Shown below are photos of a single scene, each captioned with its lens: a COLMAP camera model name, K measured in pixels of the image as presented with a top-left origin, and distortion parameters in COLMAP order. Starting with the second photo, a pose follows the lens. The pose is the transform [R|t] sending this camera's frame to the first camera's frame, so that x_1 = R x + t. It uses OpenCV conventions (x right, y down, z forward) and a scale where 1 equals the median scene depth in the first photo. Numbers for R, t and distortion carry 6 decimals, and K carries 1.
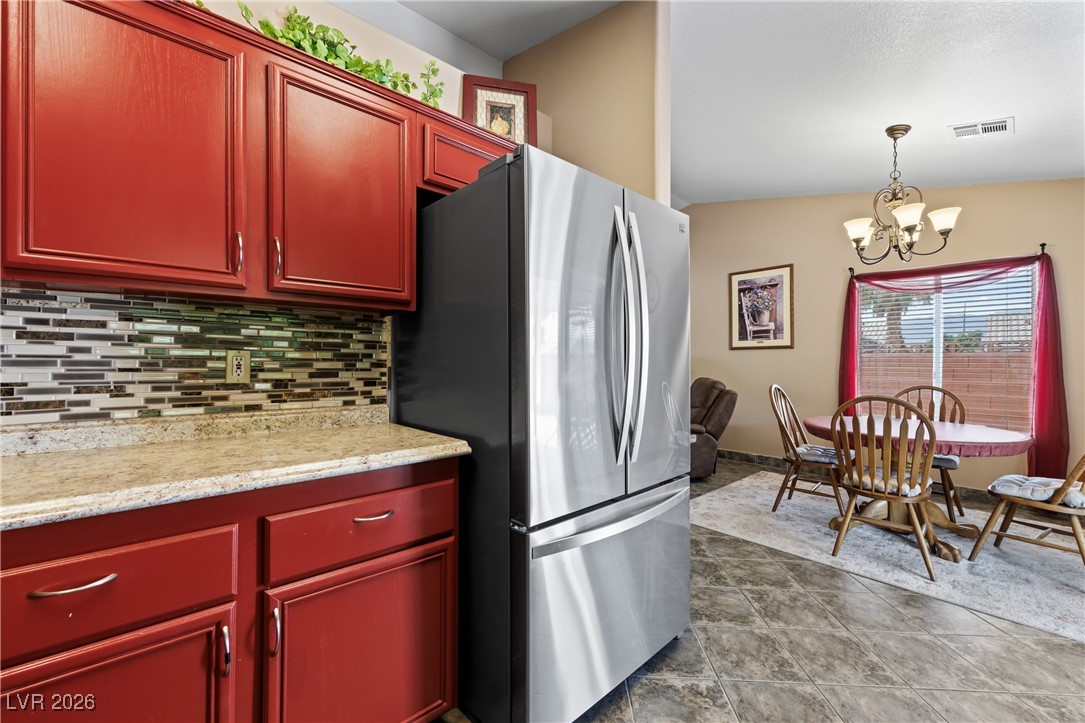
lens RADIAL K [[443.8, 0, 542.5], [0, 443.8, 361.5], [0, 0, 1]] dist [0.000563, -0.000150]
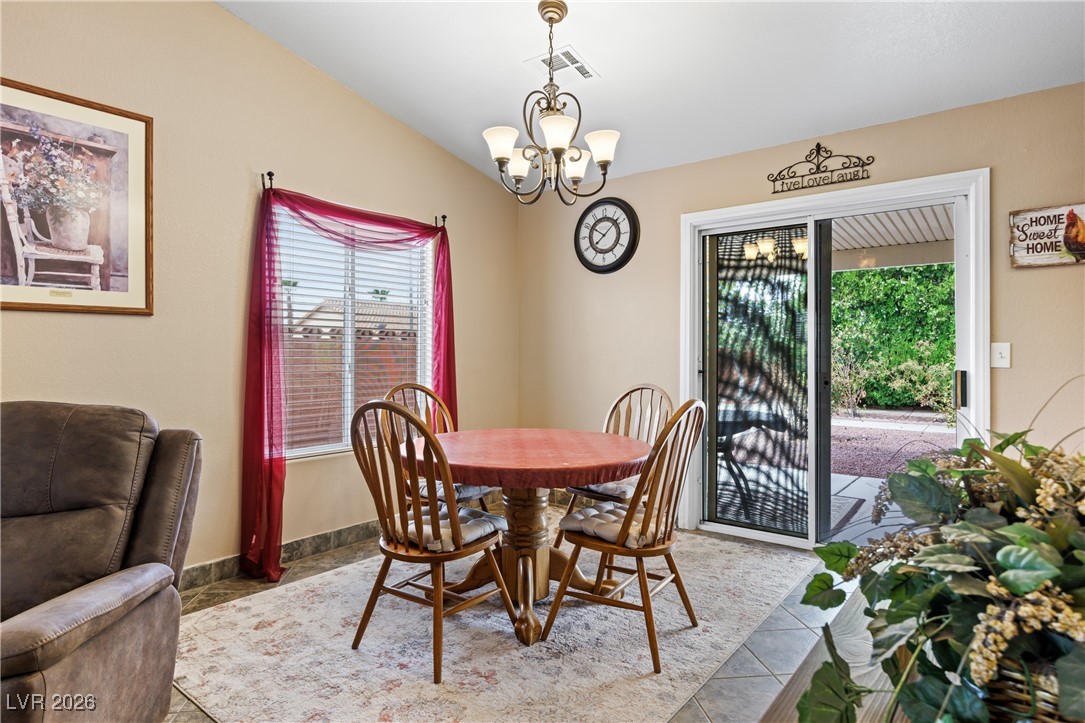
lens RADIAL K [[621.0, 0, 539.9], [0, 621.0, 349.5], [0, 0, 1]] dist [0.000910, 0.000958]
pose [[-0.157909, 0.001733, 0.987452, -0.081965], [-0.006280, 0.999976, -0.002760, 0.001703], [-0.987434, -0.006637, -0.157895, 0.702021]]
